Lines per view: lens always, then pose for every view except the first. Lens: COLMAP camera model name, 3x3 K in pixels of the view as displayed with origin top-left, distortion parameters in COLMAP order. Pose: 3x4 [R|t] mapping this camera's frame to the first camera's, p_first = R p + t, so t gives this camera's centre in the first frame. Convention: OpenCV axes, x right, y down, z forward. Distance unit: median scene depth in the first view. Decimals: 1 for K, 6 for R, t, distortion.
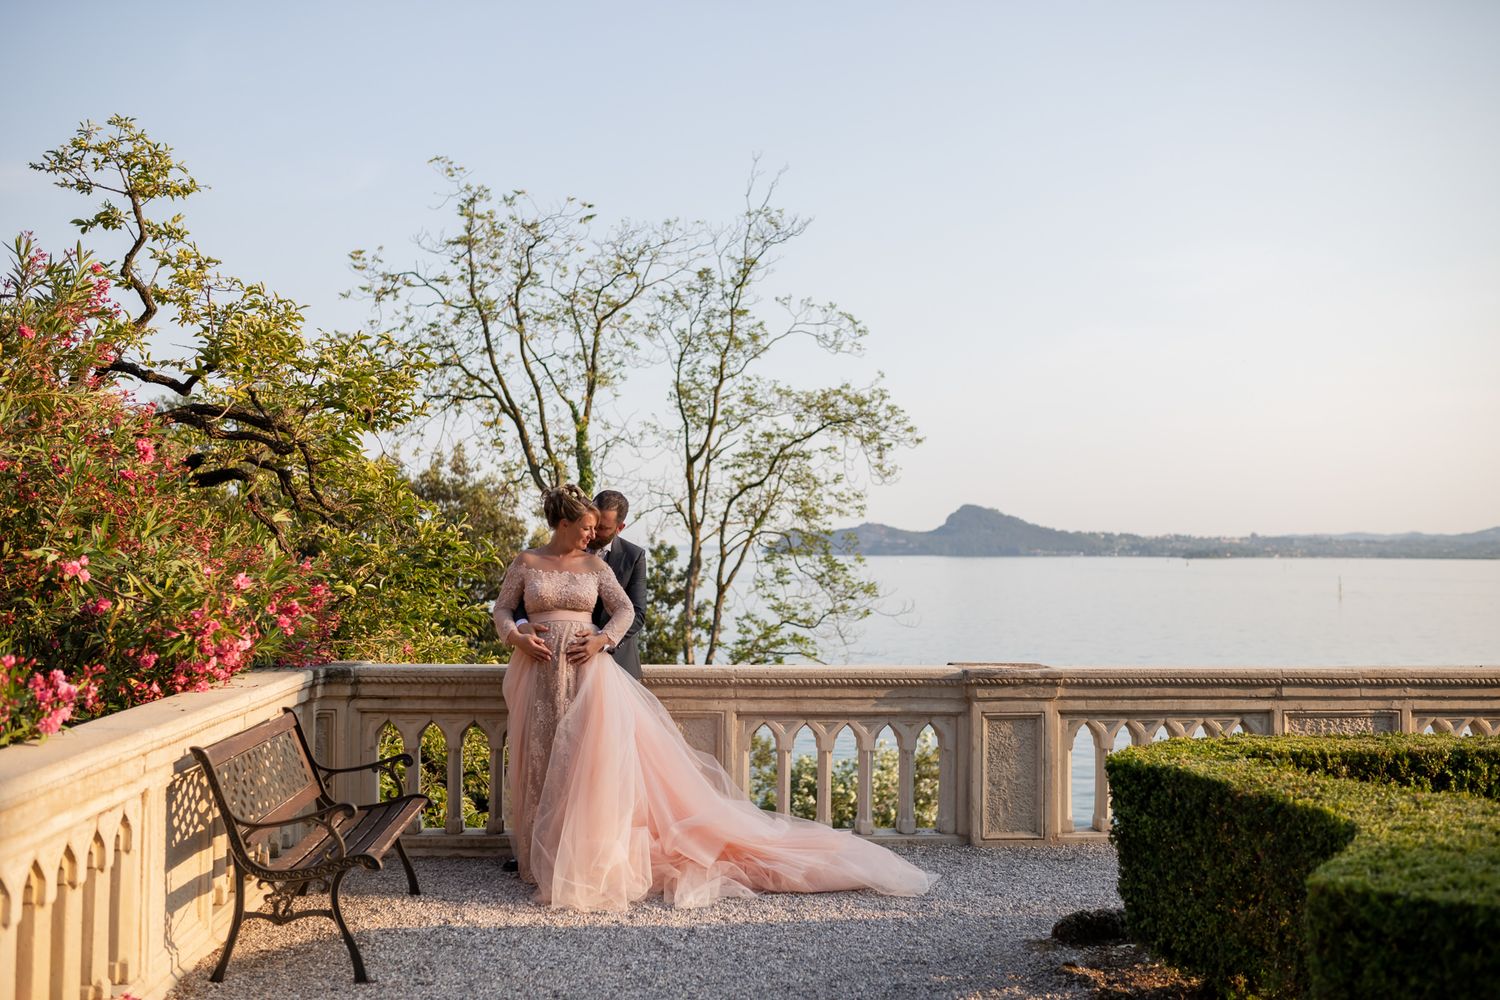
lens RADIAL K [[1462.8, 0, 750.0], [0, 1462.8, 500.0], [0, 0, 1]] dist [-0.026877, -0.001985]
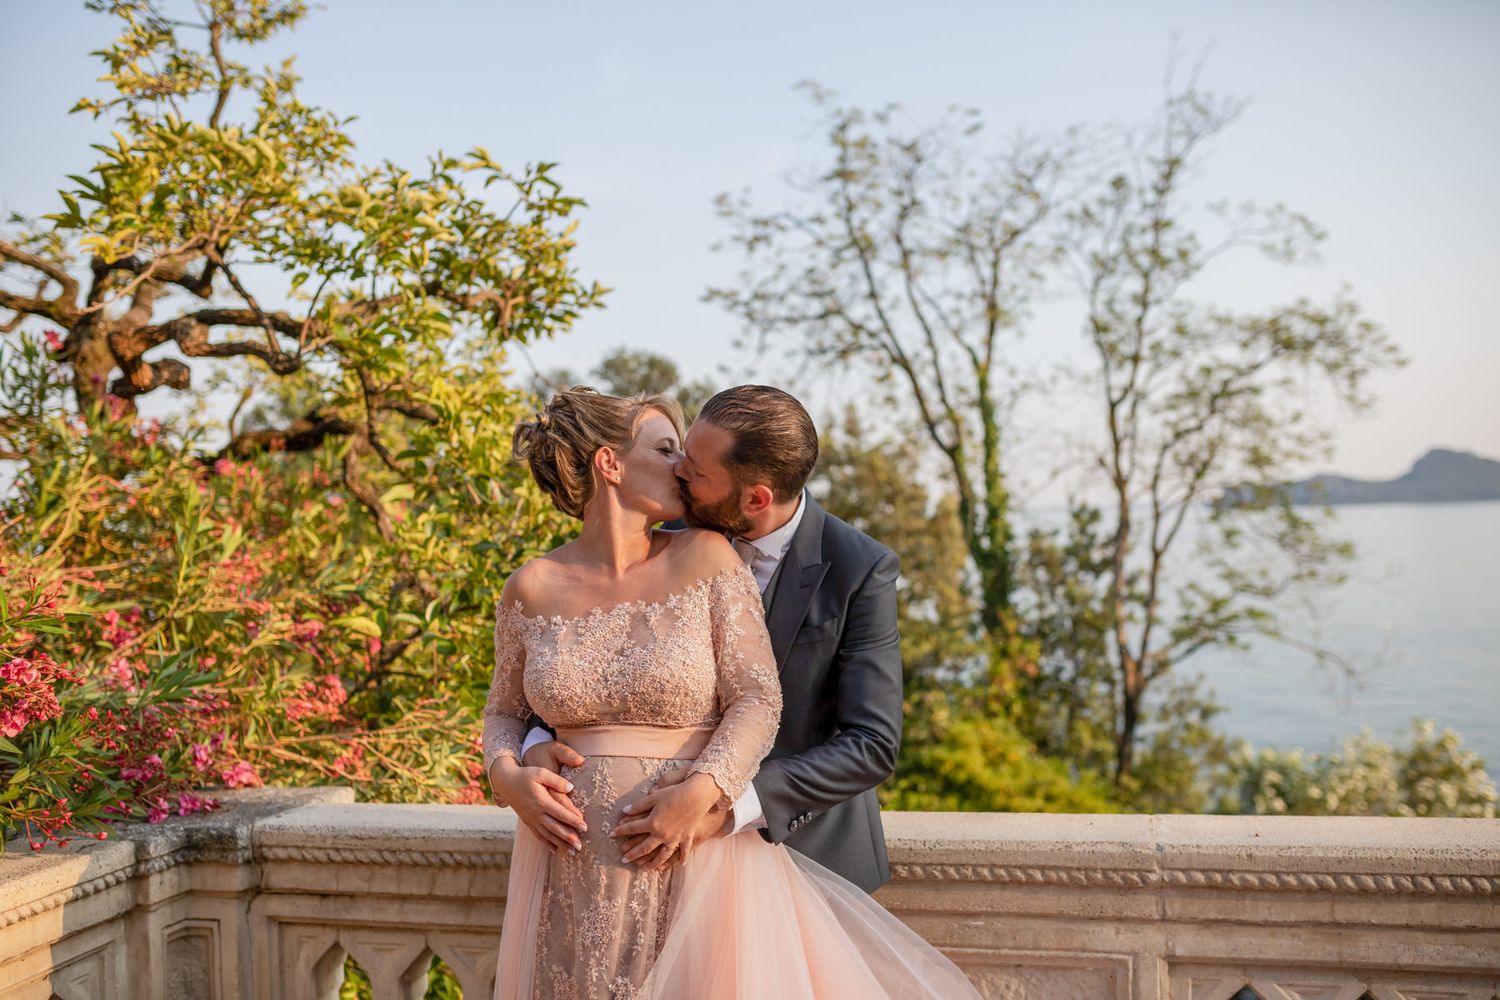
lens RADIAL K [[1462.8, 0, 750.0], [0, 1462.8, 500.0], [0, 0, 1]] dist [-0.026877, -0.001985]
pose [[0.956498, -0.043112, -0.288536, 0.000228], [0.049890, 0.998624, 0.016175, 0.003659], [0.287442, -0.029866, 0.957332, 0.127368]]
